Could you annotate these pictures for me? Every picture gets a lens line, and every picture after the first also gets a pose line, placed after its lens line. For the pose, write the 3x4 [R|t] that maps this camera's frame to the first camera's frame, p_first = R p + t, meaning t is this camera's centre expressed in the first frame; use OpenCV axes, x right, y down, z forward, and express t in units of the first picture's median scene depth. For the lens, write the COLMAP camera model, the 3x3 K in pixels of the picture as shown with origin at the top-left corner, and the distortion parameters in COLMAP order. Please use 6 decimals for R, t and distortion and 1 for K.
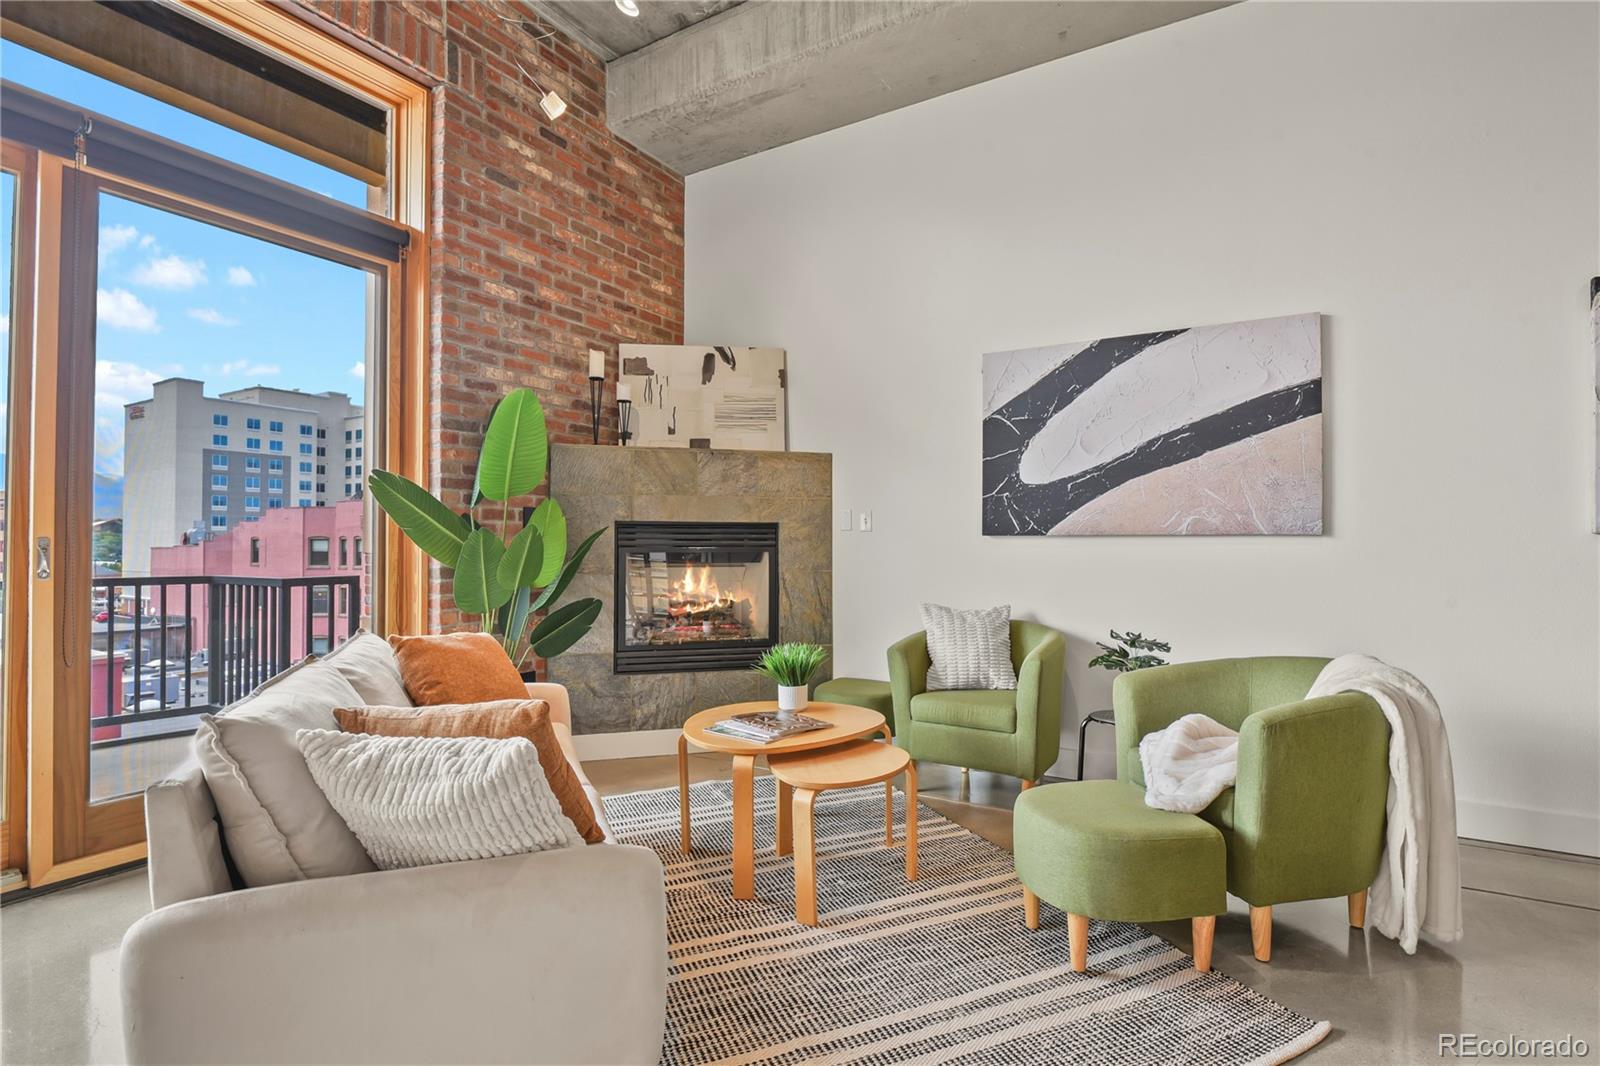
lens RADIAL K [[773.8, 0, 809.5], [0, 773.8, 533.1], [0, 0, 1]] dist [-0.005491, -0.005445]
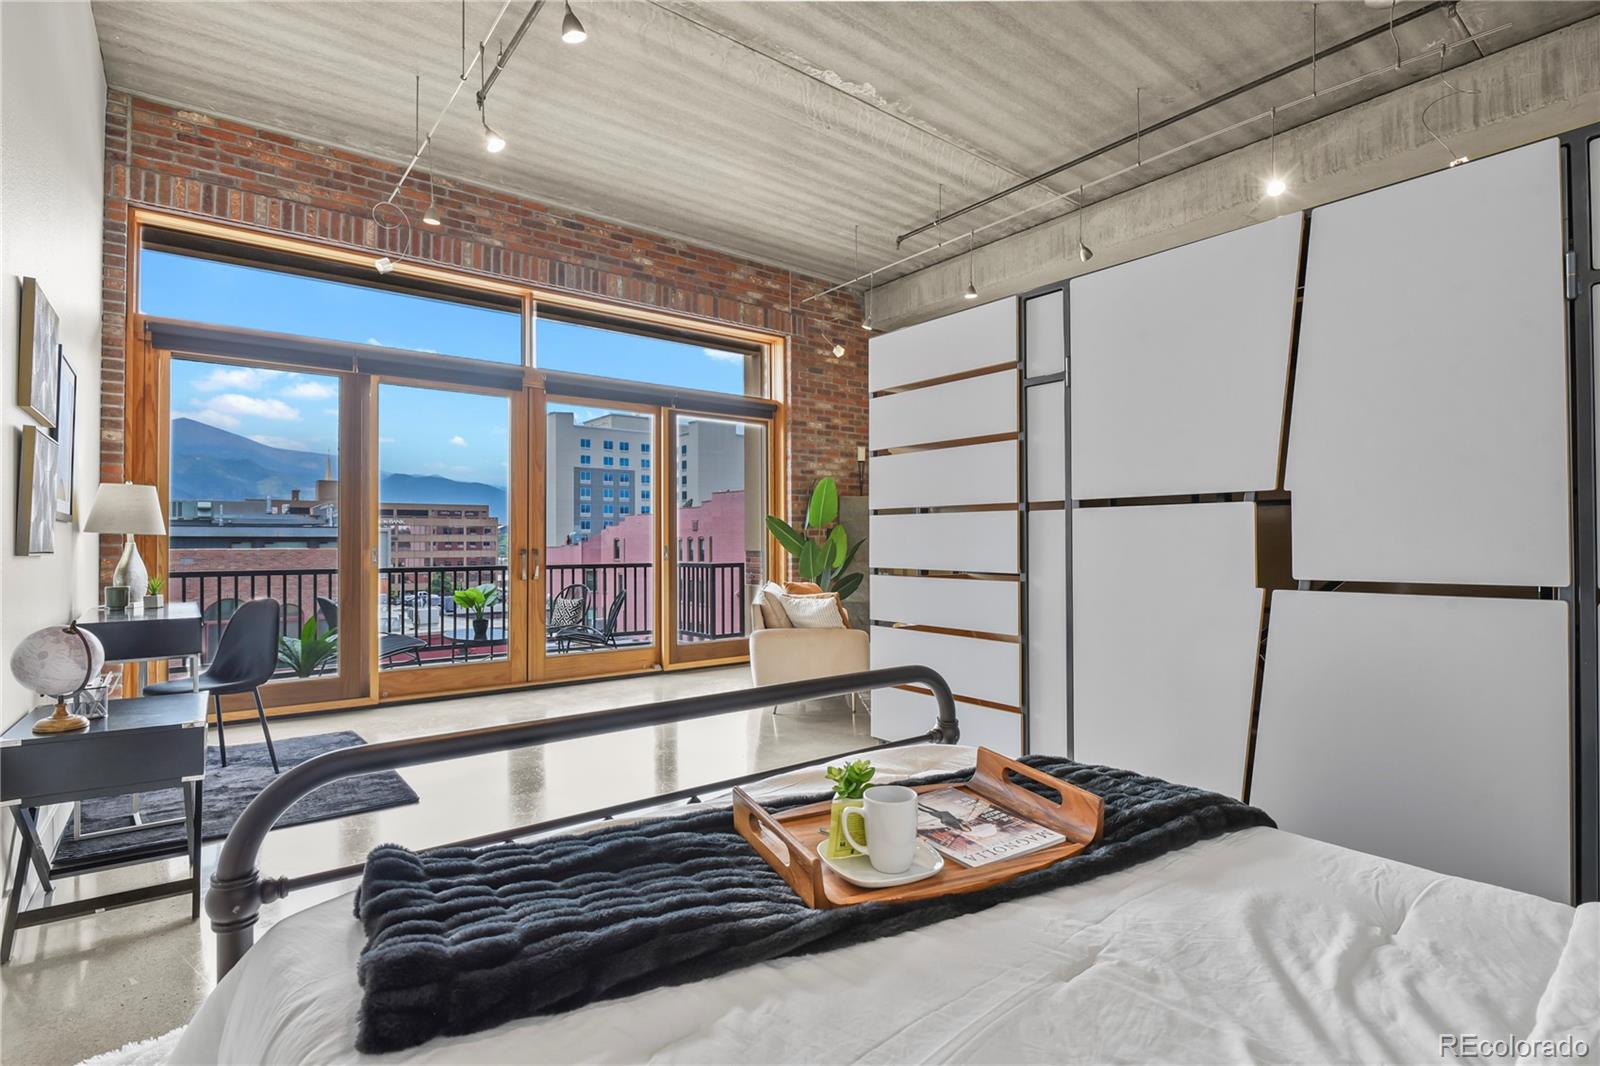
lens RADIAL K [[773.8, 0, 808.2], [0, 773.8, 537.1], [0, 0, 1]] dist [-0.005491, -0.005445]
pose [[0.933788, -0.005769, -0.357781, 0.311972], [0.008470, 0.999946, 0.005982, -0.024125], [0.357727, -0.008617, 0.933786, -0.917125]]
